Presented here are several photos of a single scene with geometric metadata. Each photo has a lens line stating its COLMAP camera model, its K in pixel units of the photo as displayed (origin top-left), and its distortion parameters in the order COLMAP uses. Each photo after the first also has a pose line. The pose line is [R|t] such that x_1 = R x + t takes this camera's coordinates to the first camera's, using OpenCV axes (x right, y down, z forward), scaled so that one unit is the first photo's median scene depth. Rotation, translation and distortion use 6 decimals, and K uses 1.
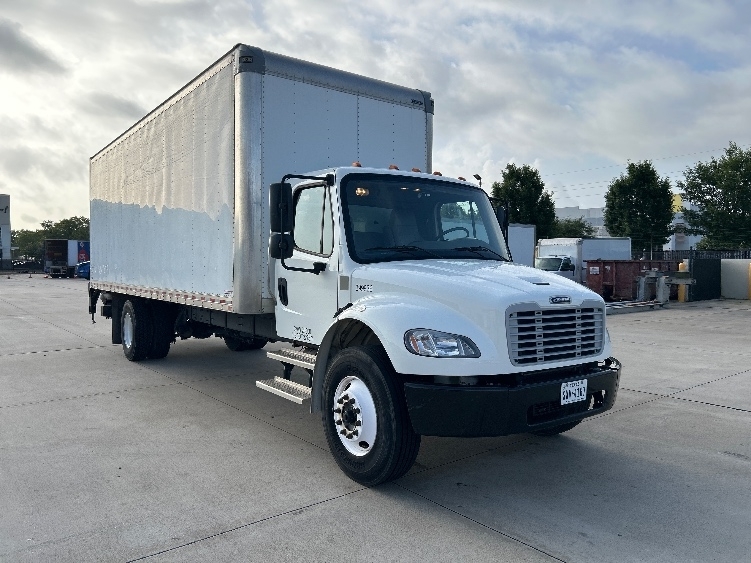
lens RADIAL K [[566.5, 0, 372.8], [0, 566.5, 269.9], [0, 0, 1]] dist [0.037542, 0.000759]
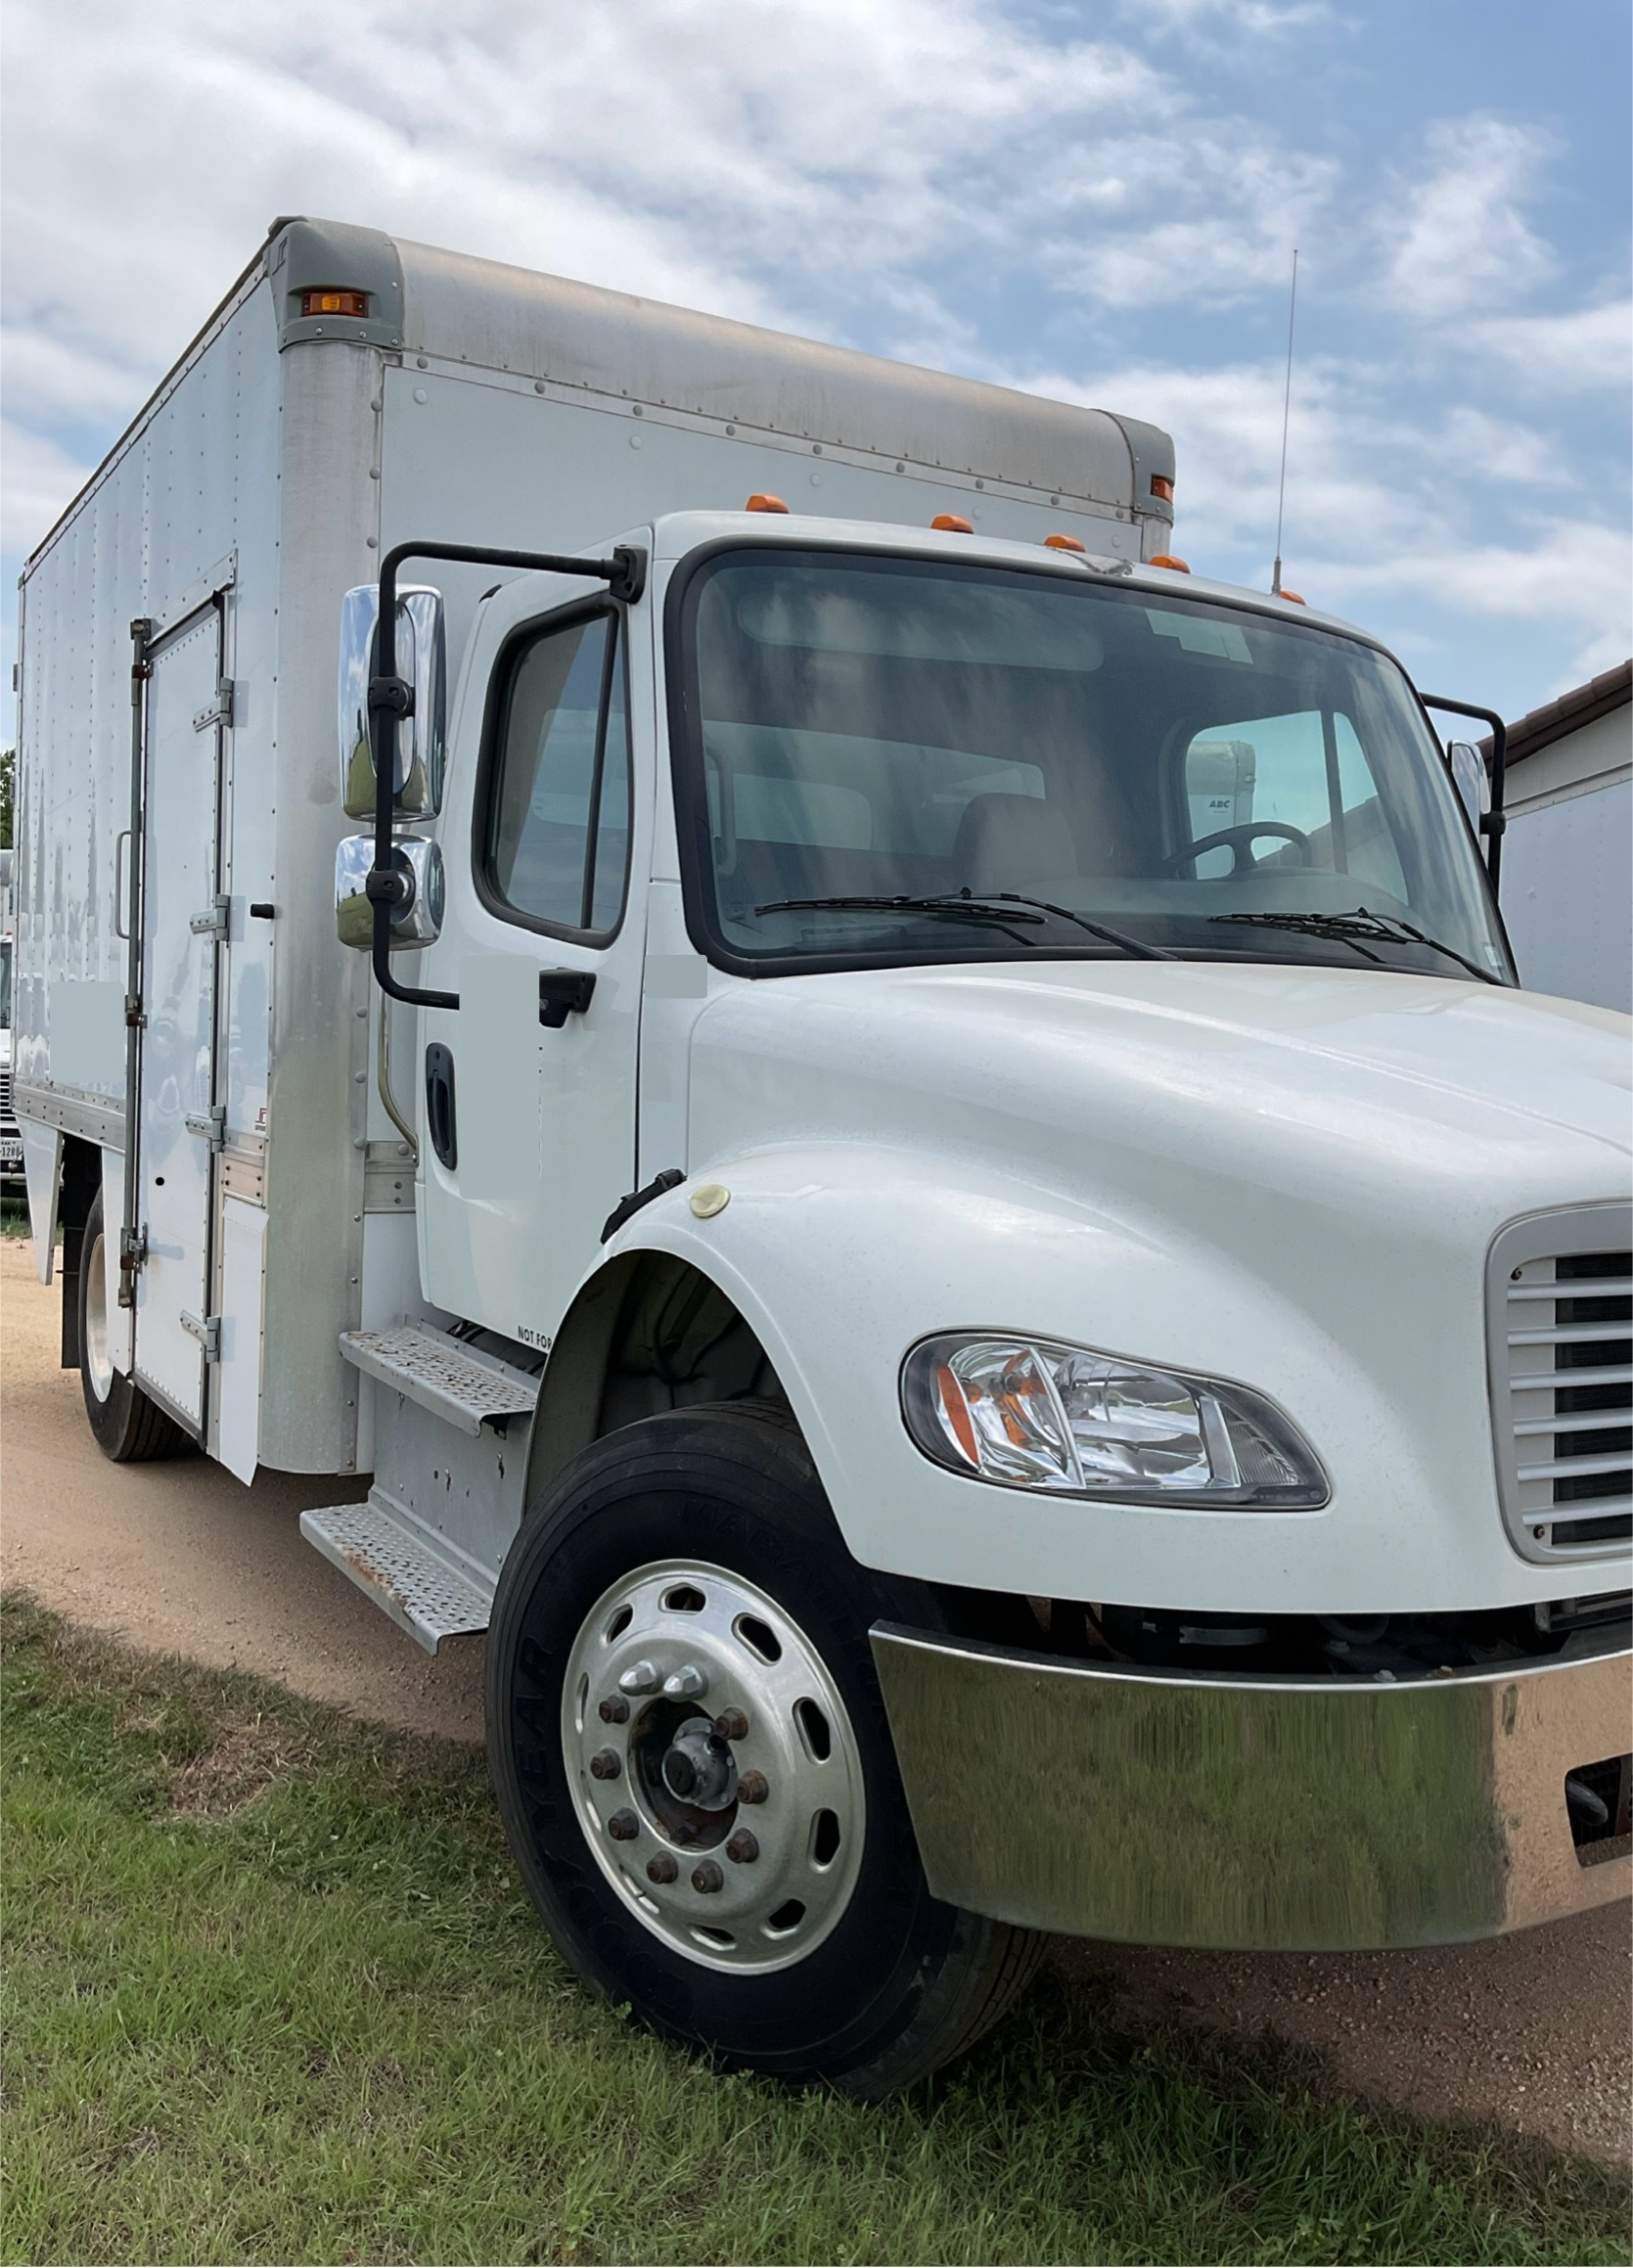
lens RADIAL K [[1993.7, 0, 825.1], [0, 1993.7, 1081.0], [0, 0, 1]] dist [0.280838, -0.001669]
pose [[0.997484, 0.022720, -0.067146, 0.062127], [-0.020819, 0.999366, 0.028878, 0.004691], [0.067760, -0.027407, 0.997325, 0.304043]]
